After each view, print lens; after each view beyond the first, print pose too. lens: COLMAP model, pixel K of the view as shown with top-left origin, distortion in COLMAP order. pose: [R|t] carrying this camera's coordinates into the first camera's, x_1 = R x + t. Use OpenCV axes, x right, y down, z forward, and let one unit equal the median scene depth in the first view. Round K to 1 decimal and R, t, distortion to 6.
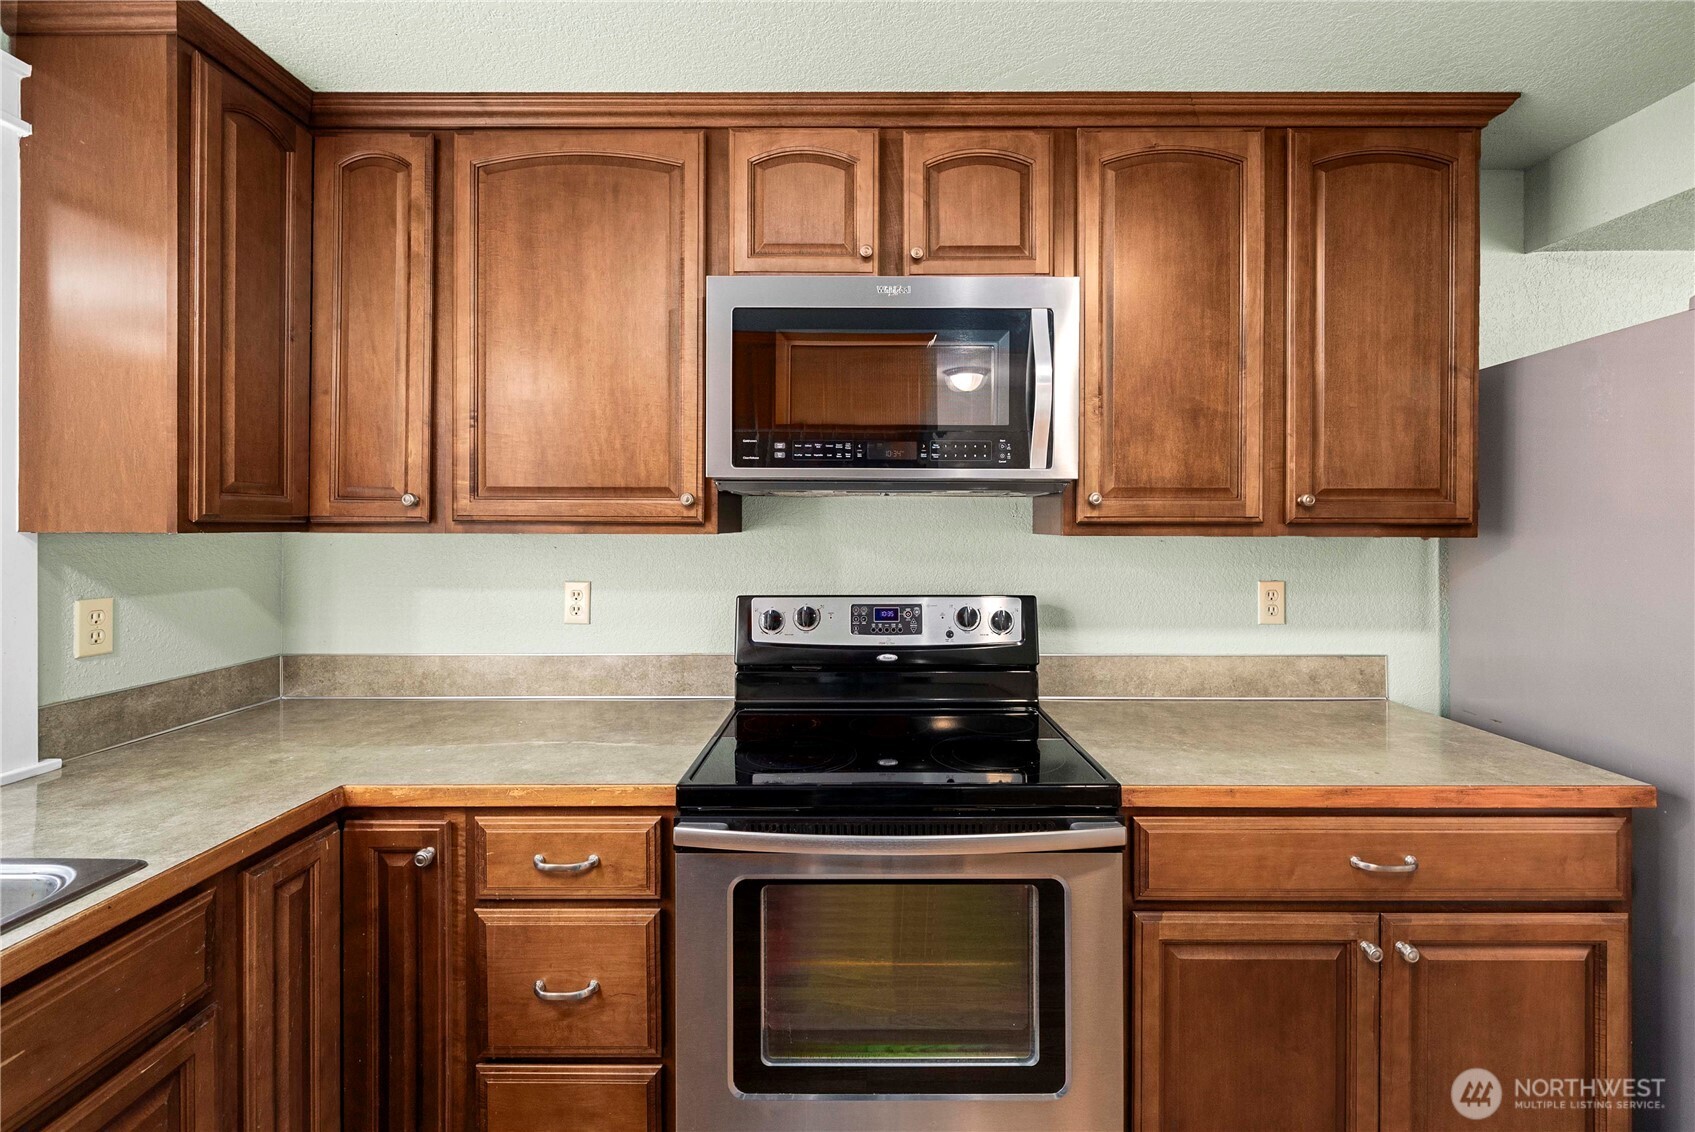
lens RADIAL K [[699.4, 0, 855.1], [0, 699.4, 531.3], [0, 0, 1]] dist [-0.000040, 0.000011]
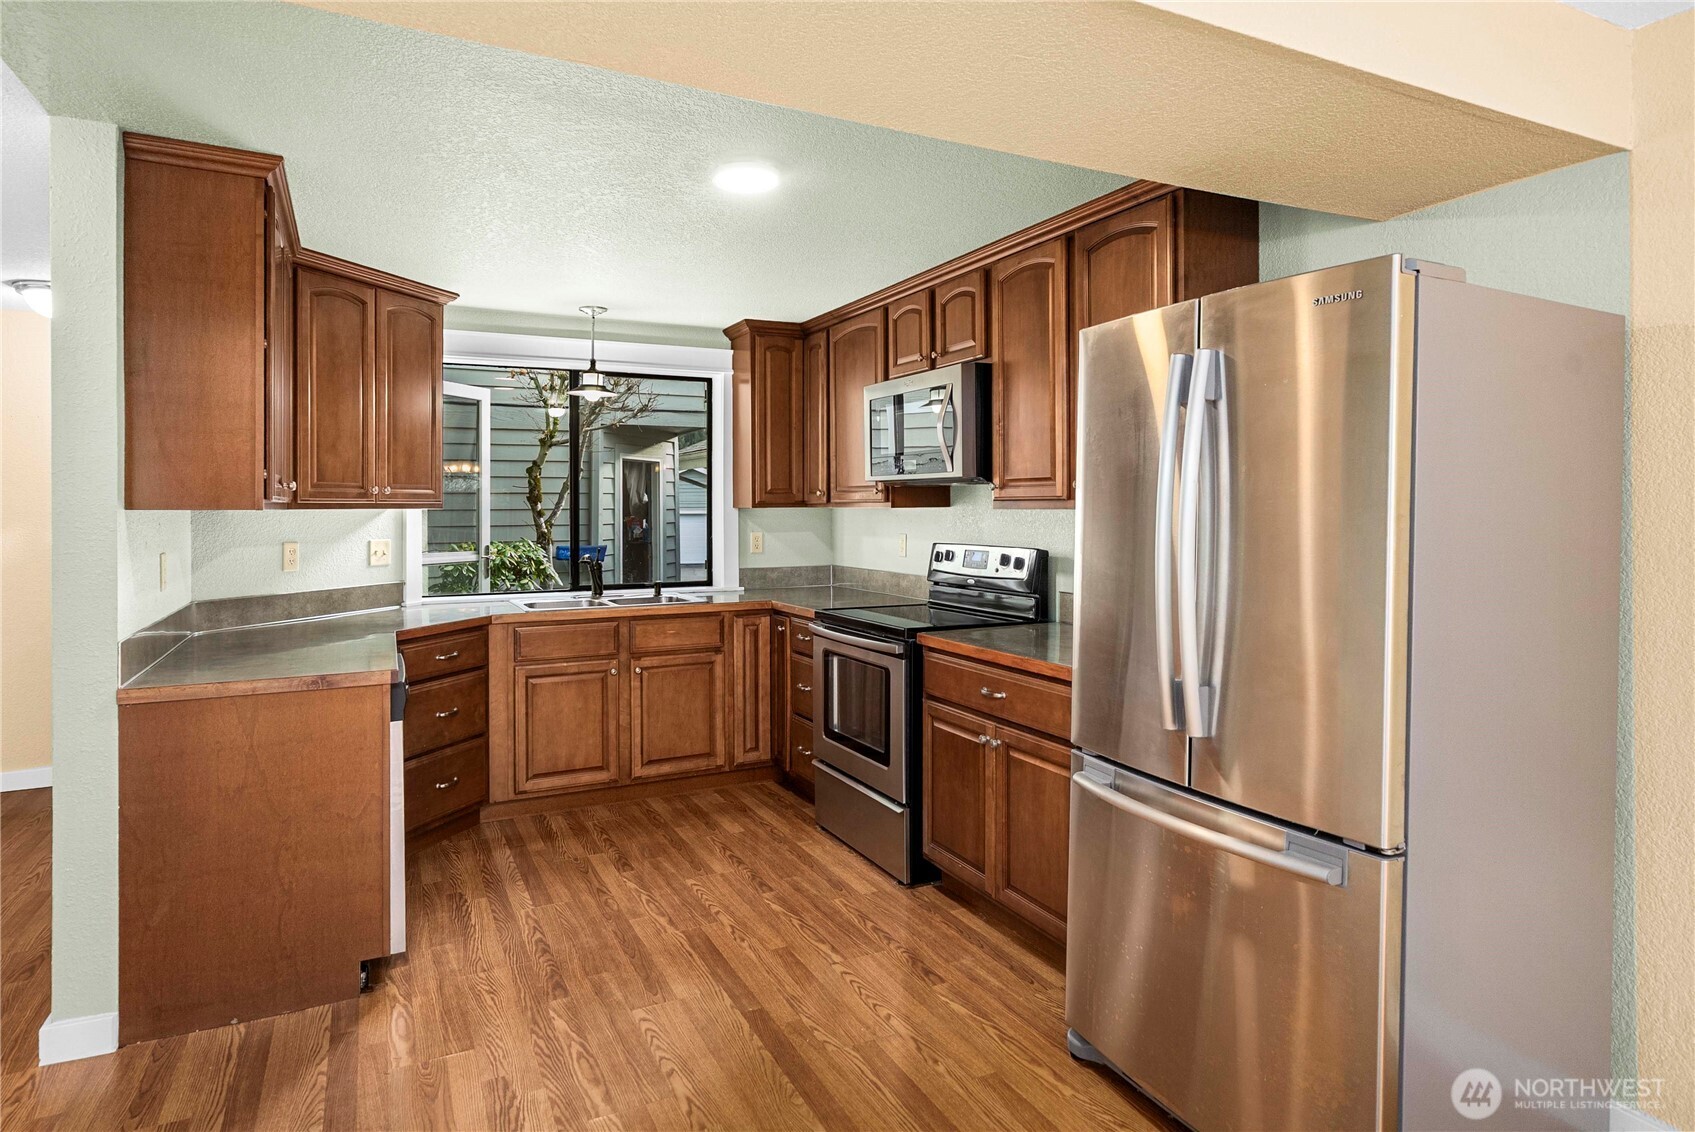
lens RADIAL K [[946.6, 0, 840.8], [0, 946.6, 509.4], [0, 0, 1]] dist [-0.000720, -0.000462]
pose [[0.447543, -0.000629, -0.894262, 2.137073], [0.005143, 0.999985, 0.001870, 0.002099], [0.894248, -0.005436, 0.447540, -0.322989]]
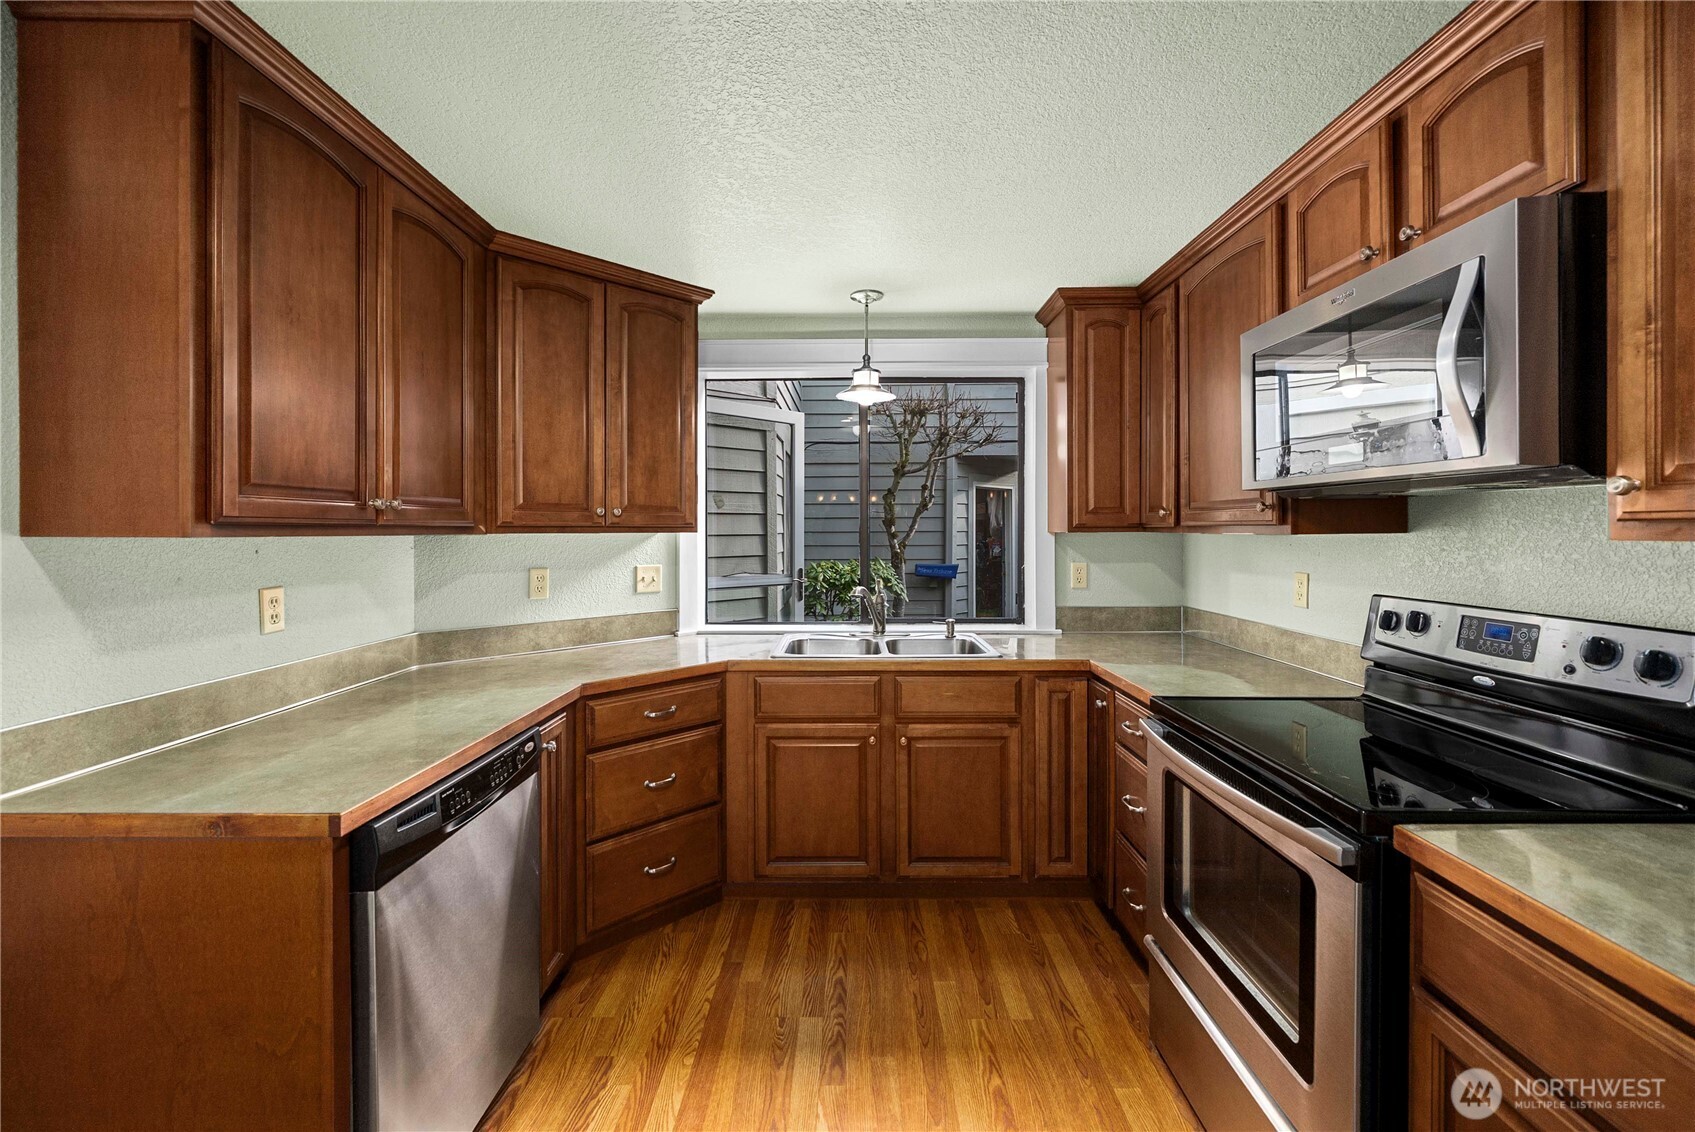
lens RADIAL K [[687.9, 0, 845.4], [0, 687.9, 531.4], [0, 0, 1]] dist [-0.001748, -0.000153]
pose [[-0.005710, 0.001149, -0.999983, 0.979142], [0.002713, 0.999996, 0.001133, -0.004861], [0.999980, -0.002706, -0.005713, 0.252387]]
